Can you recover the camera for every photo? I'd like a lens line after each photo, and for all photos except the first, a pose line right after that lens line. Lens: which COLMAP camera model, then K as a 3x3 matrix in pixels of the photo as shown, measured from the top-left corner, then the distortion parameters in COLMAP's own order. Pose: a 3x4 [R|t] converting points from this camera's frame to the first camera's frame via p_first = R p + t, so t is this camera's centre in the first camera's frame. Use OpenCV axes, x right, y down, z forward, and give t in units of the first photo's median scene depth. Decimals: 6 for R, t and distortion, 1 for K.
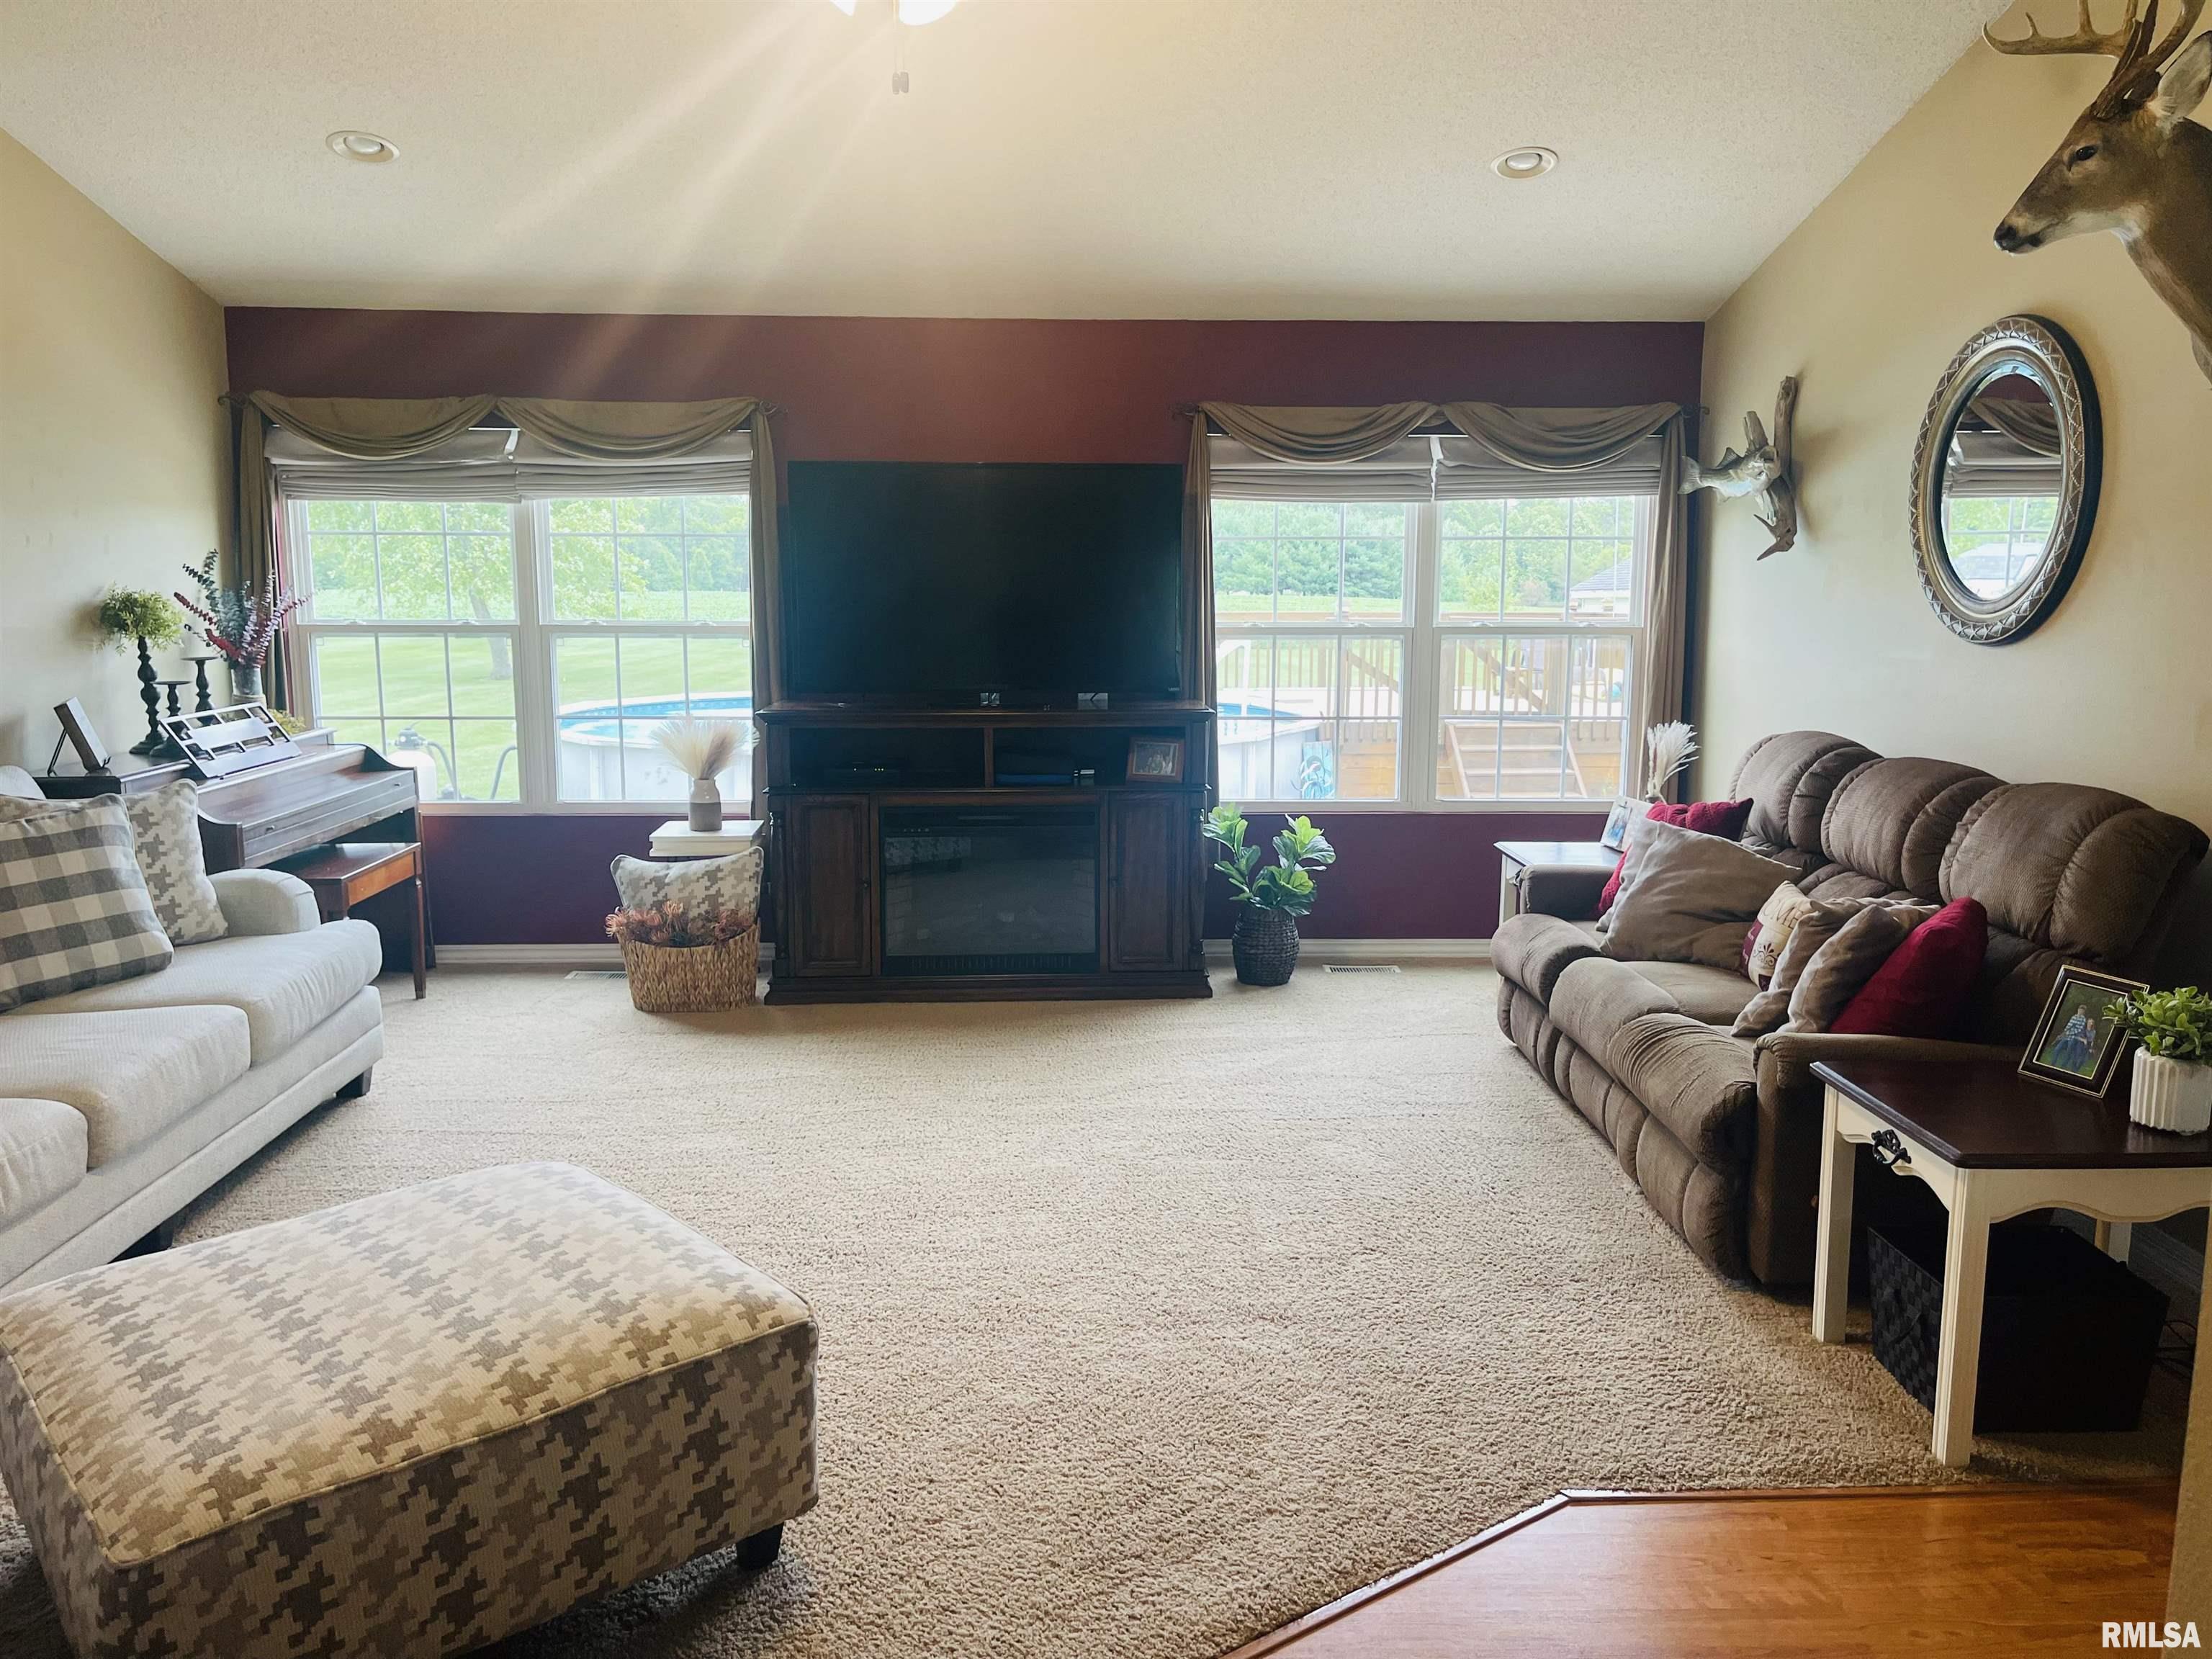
lens RADIAL K [[1664.2, 0, 1119.7], [0, 1664.2, 819.8], [0, 0, 1]] dist [0.077839, -0.108788]
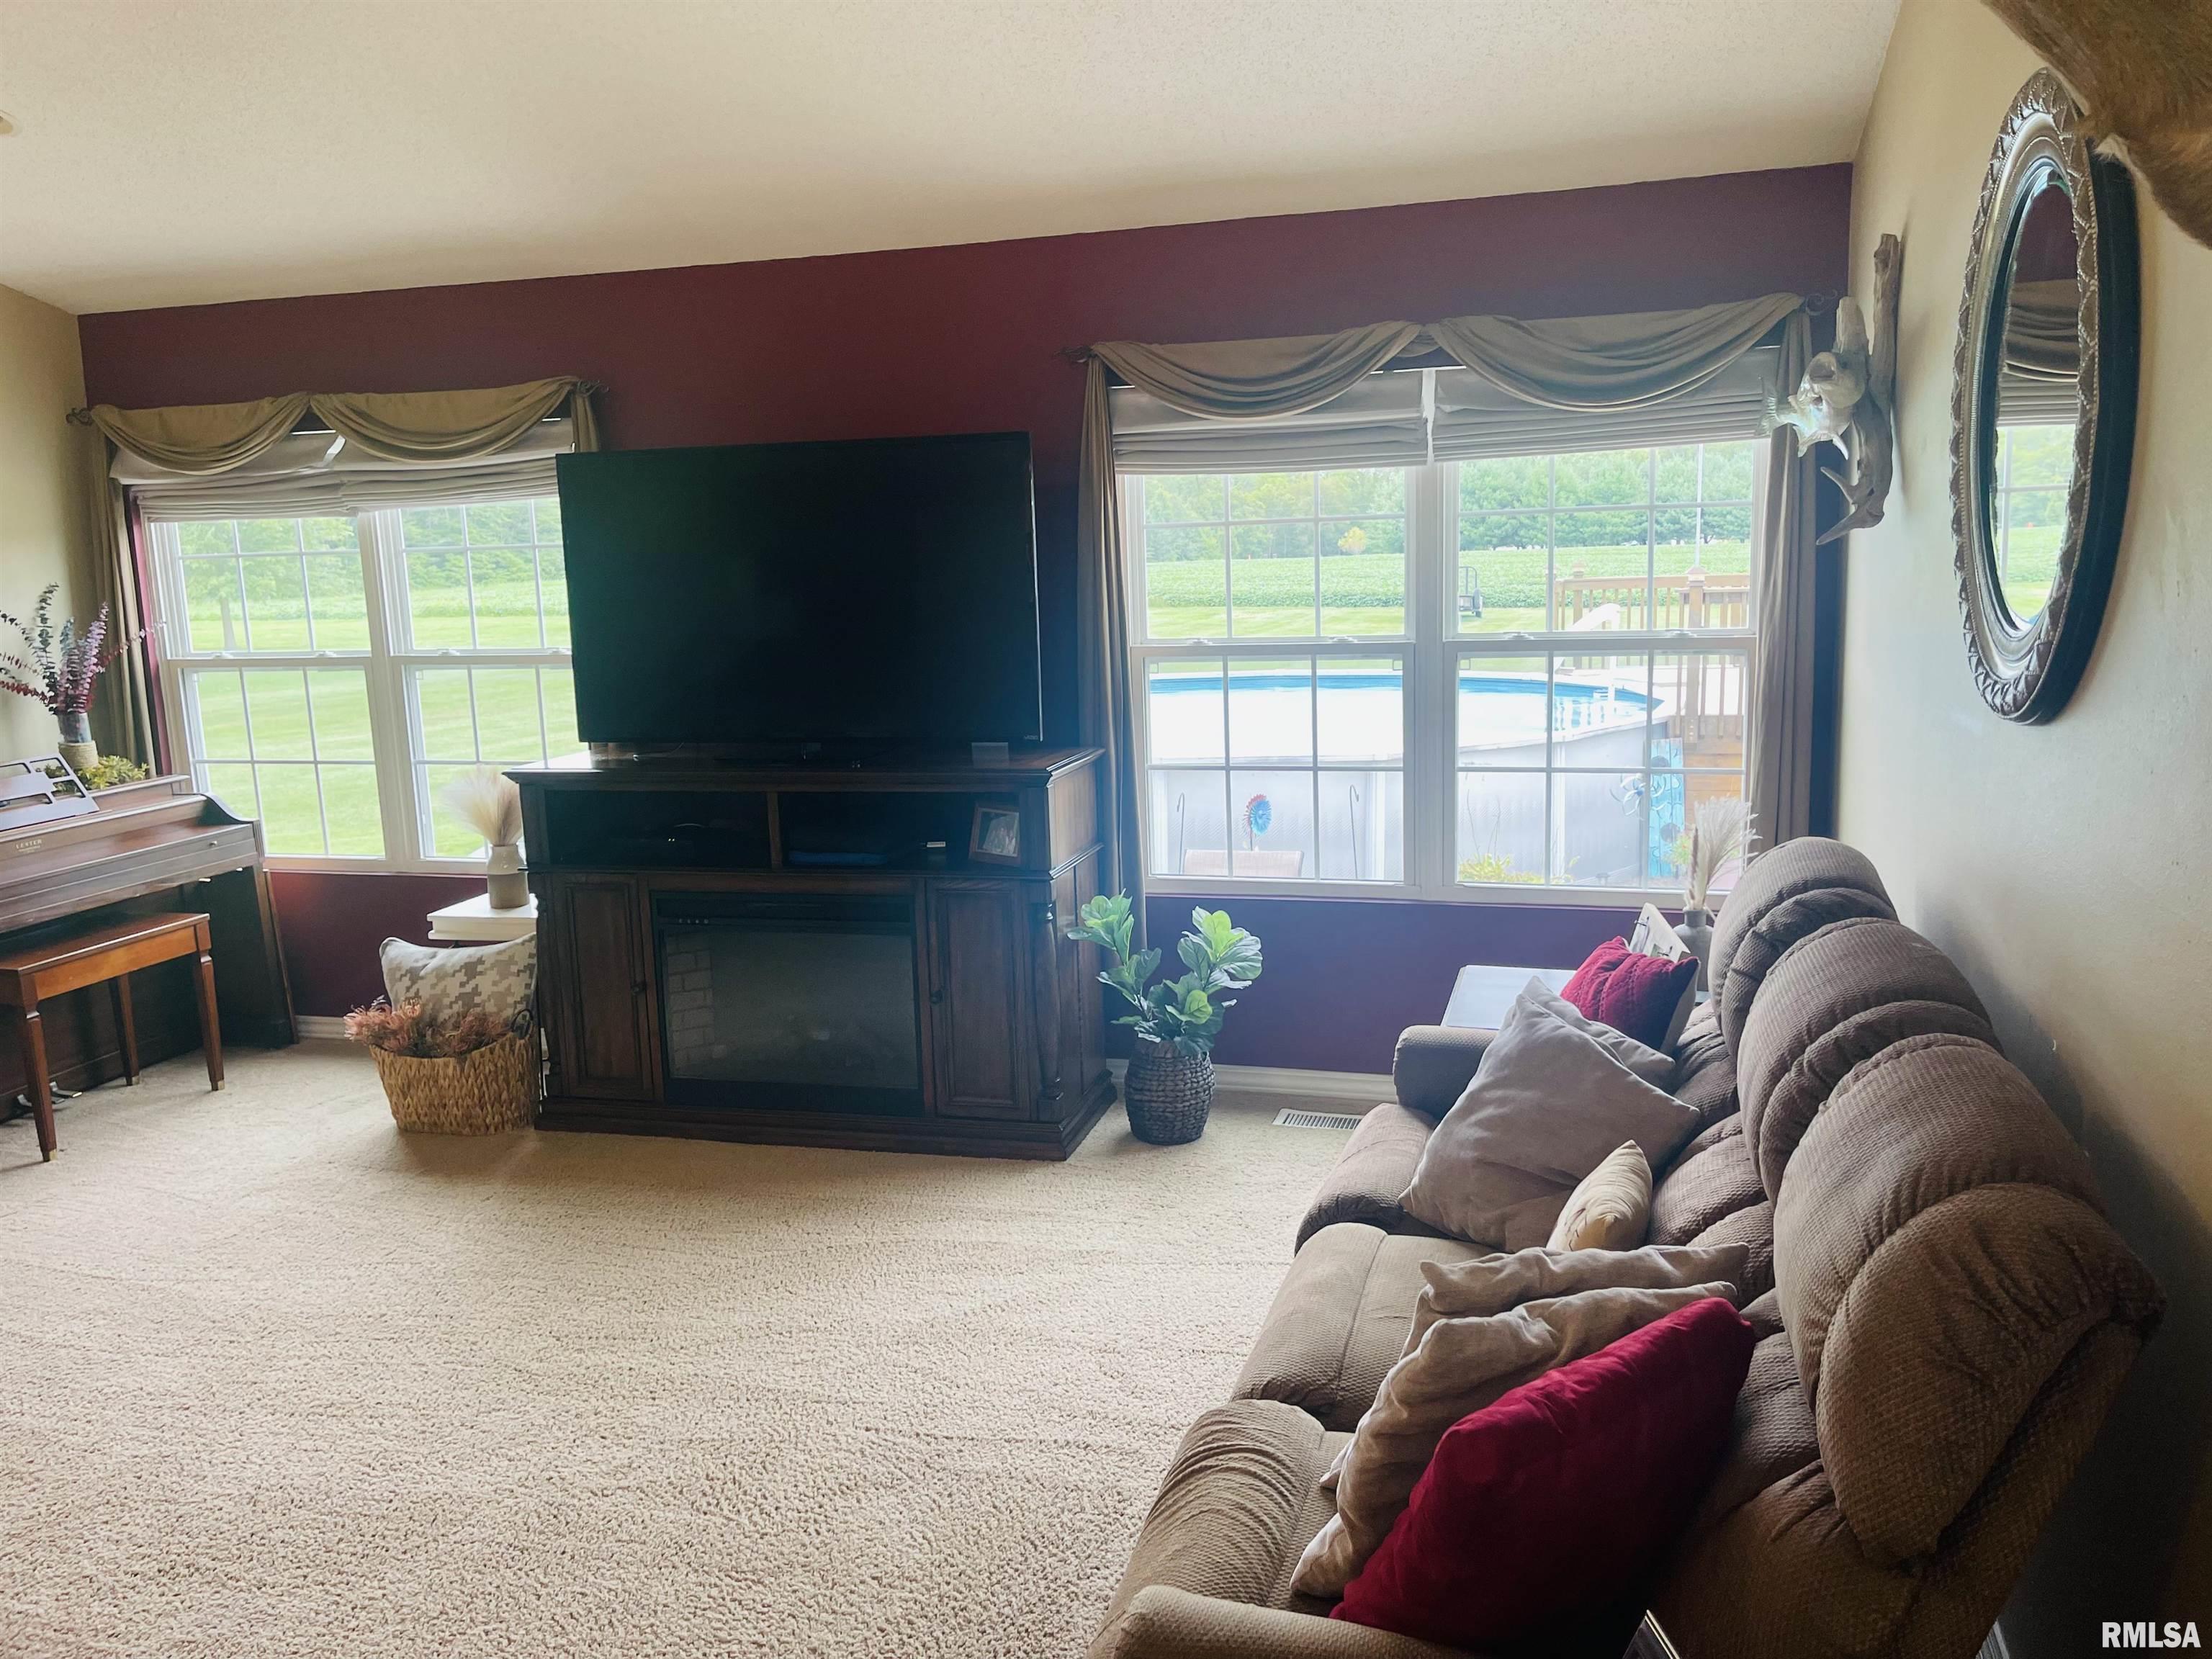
lens RADIAL K [[1664.2, 0, 1119.7], [0, 1664.2, 819.8], [0, 0, 1]] dist [0.077839, -0.108788]
pose [[0.951531, 0.017303, -0.307065, 0.293898], [-0.010404, 0.999656, 0.024091, -0.059542], [0.307376, -0.019729, 0.951384, 0.304002]]
